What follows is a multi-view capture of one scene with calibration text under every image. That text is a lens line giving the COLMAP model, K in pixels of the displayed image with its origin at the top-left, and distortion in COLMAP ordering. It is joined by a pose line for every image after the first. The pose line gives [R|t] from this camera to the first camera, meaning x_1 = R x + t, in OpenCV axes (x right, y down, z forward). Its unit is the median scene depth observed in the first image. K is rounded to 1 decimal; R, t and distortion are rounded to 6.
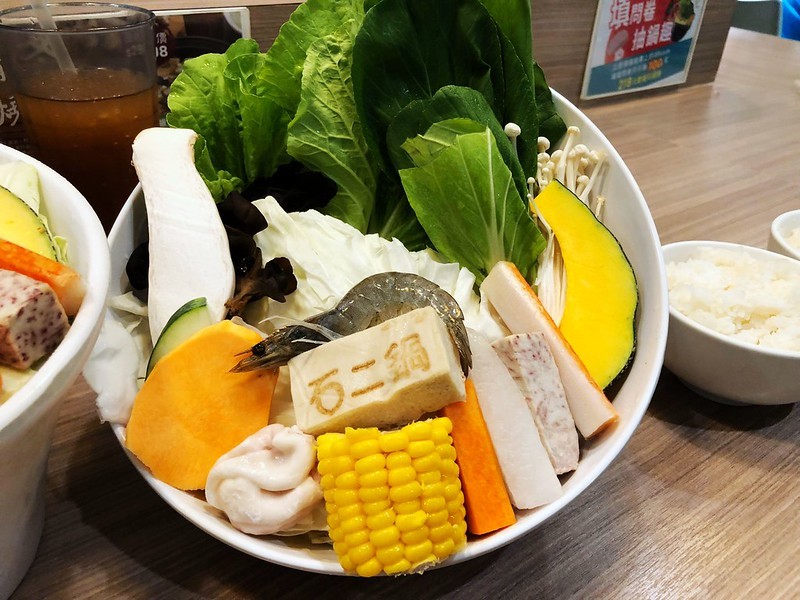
lens RADIAL K [[672.4, 0, 400.0], [0, 672.4, 300.0], [0, 0, 1]] dist [0.078701, -0.120371]
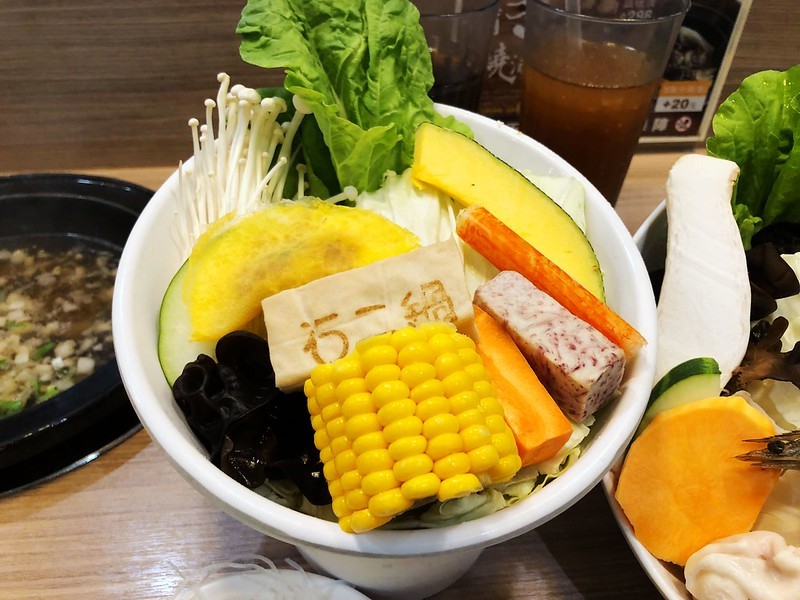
lens RADIAL K [[680.2, 0, 396.8], [0, 680.2, 299.8], [0, 0, 1]] dist [0.045946, -0.095368]
pose [[0.874888, 0.292343, -0.386144, -0.330045], [-0.241612, 0.954433, 0.175162, -0.140900], [0.419756, -0.059950, 0.905655, -0.031438]]
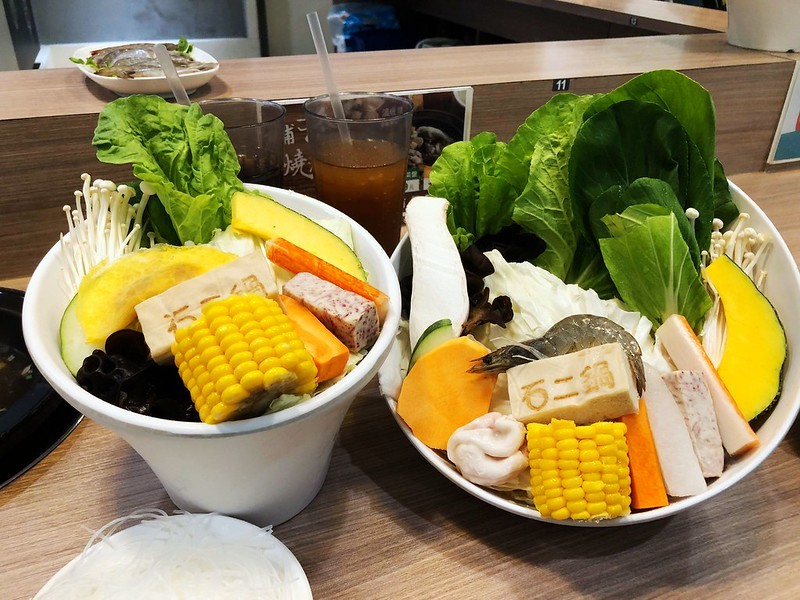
lens RADIAL K [[680.2, 0, 396.8], [0, 680.2, 299.8], [0, 0, 1]] dist [0.045946, -0.095368]
pose [[0.968929, 0.094403, -0.228617, -0.072026], [-0.104119, 0.994088, -0.030791, 0.011356], [0.224358, 0.053638, 0.973029, -0.418711]]
